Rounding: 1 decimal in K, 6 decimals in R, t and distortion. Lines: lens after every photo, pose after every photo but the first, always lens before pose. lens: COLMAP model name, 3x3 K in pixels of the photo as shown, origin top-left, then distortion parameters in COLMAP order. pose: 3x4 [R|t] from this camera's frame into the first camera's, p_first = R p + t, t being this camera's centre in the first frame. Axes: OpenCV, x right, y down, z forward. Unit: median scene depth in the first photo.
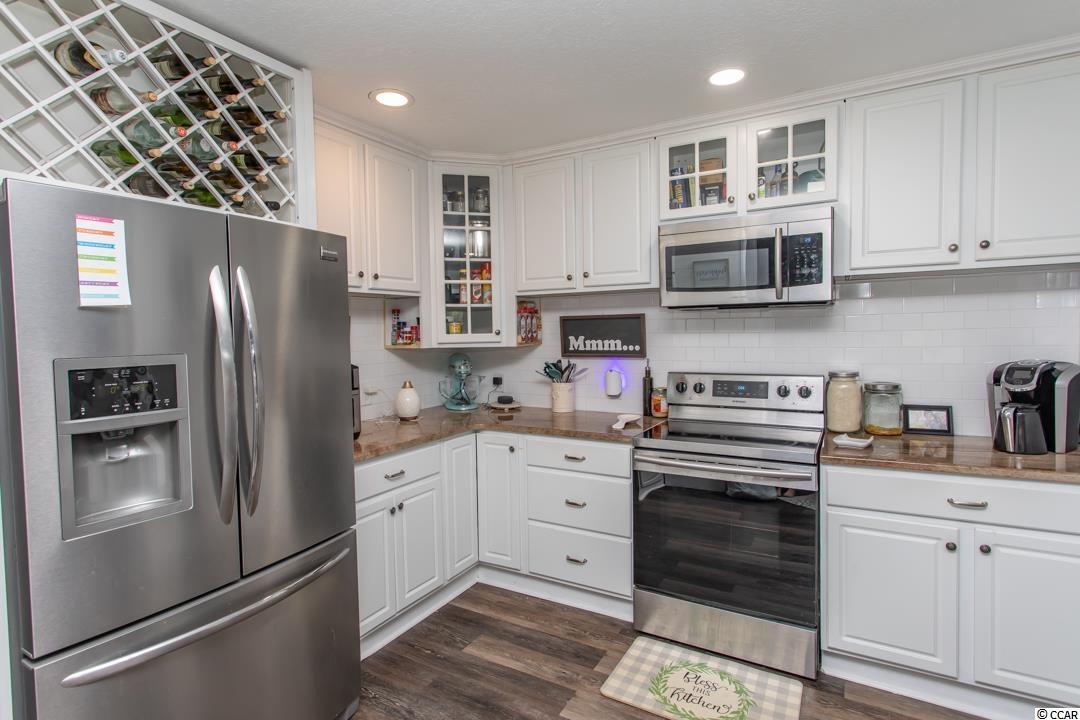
lens RADIAL K [[542.6, 0, 540.2], [0, 542.6, 354.8], [0, 0, 1]] dist [0.005412, -0.000450]
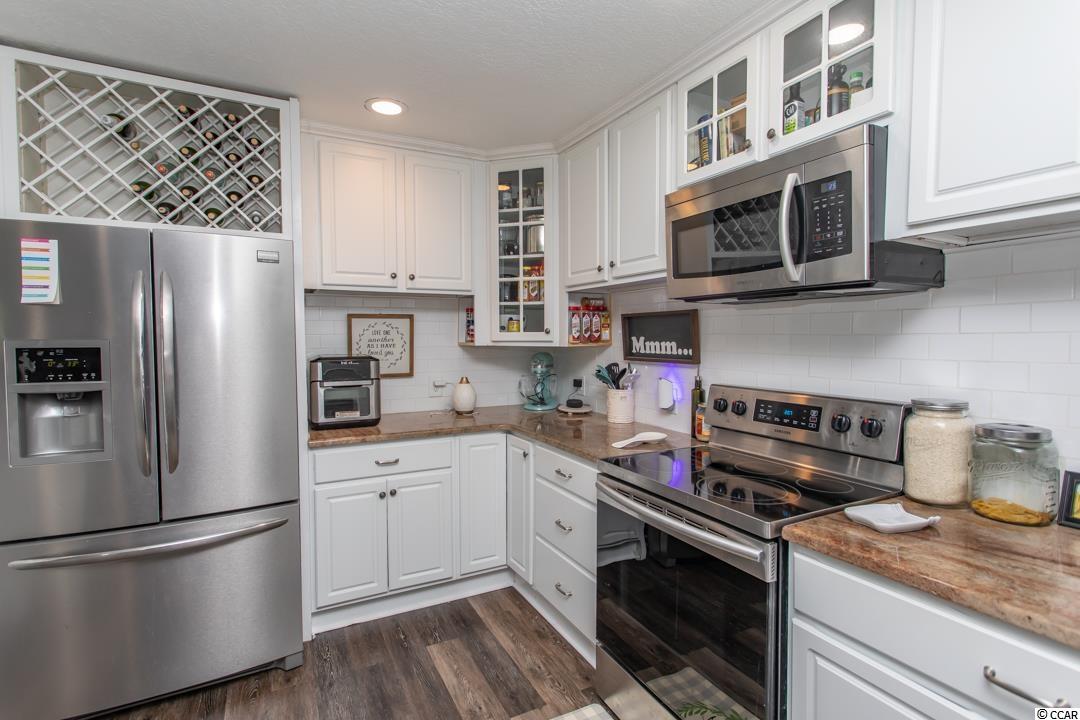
lens RADIAL K [[516.5, 0, 540.4], [0, 516.5, 359.2], [0, 0, 1]] dist [-0.000382, 0.003889]
pose [[0.841949, 0.039062, -0.538142, 0.436699], [-0.036749, 0.999211, 0.015035, -0.005811], [0.538305, 0.007118, 0.842720, 0.255191]]
